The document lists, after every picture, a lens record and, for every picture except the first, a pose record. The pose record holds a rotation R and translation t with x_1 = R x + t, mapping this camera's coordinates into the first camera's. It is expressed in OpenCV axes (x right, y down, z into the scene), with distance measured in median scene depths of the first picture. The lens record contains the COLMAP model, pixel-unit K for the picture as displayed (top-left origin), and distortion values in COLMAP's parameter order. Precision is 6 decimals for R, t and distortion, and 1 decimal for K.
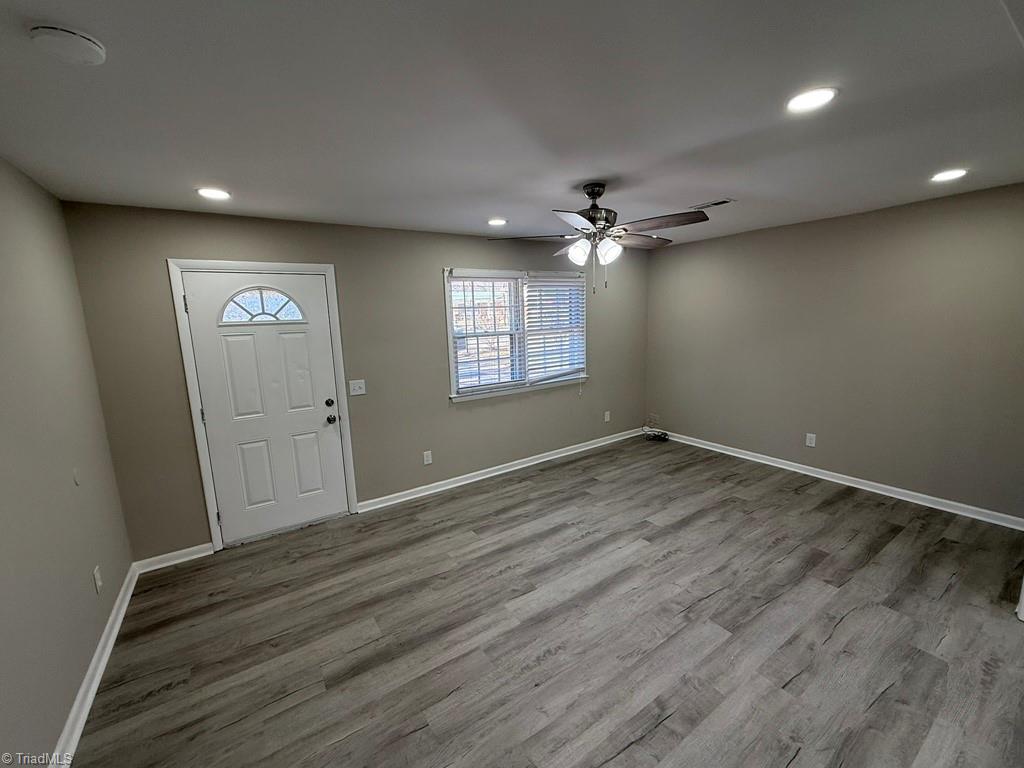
lens RADIAL K [[422.3, 0, 506.9], [0, 422.3, 384.5], [0, 0, 1]] dist [-0.000511, 0.000327]
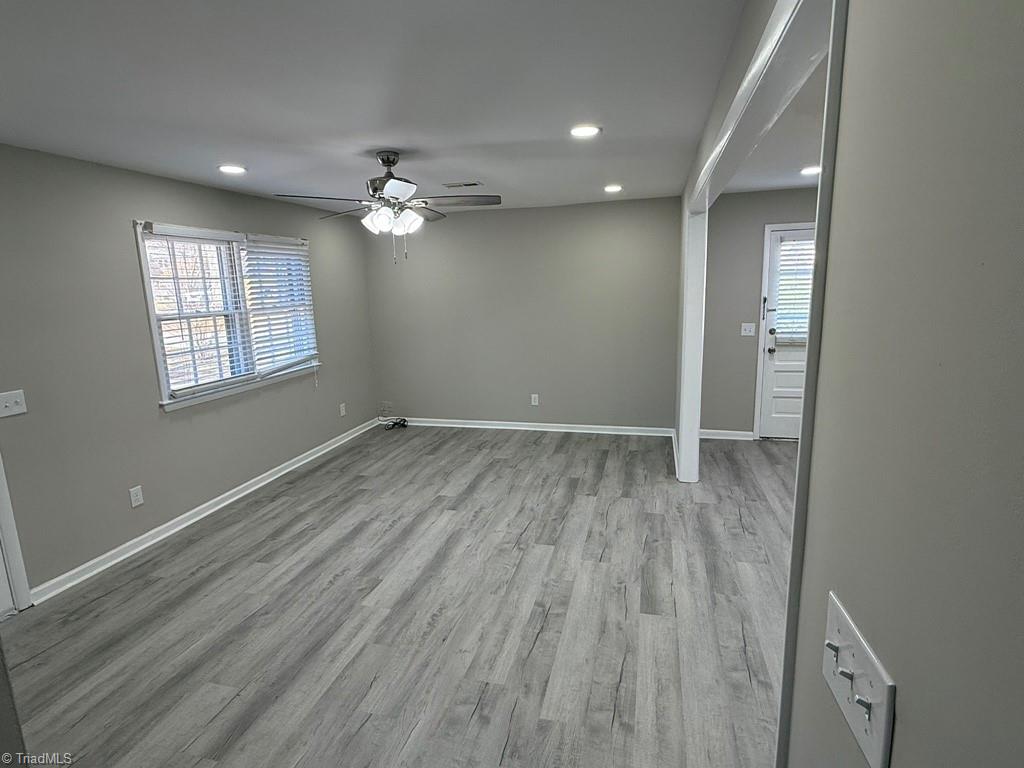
lens RADIAL K [[535.3, 0, 511.6], [0, 535.3, 381.4], [0, 0, 1]] dist [-0.002295, -0.000024]
pose [[0.748975, -0.106462, 0.653989, -0.387810], [0.111630, 0.993174, 0.033834, 0.037422], [-0.653127, 0.047664, 0.755747, -0.083554]]
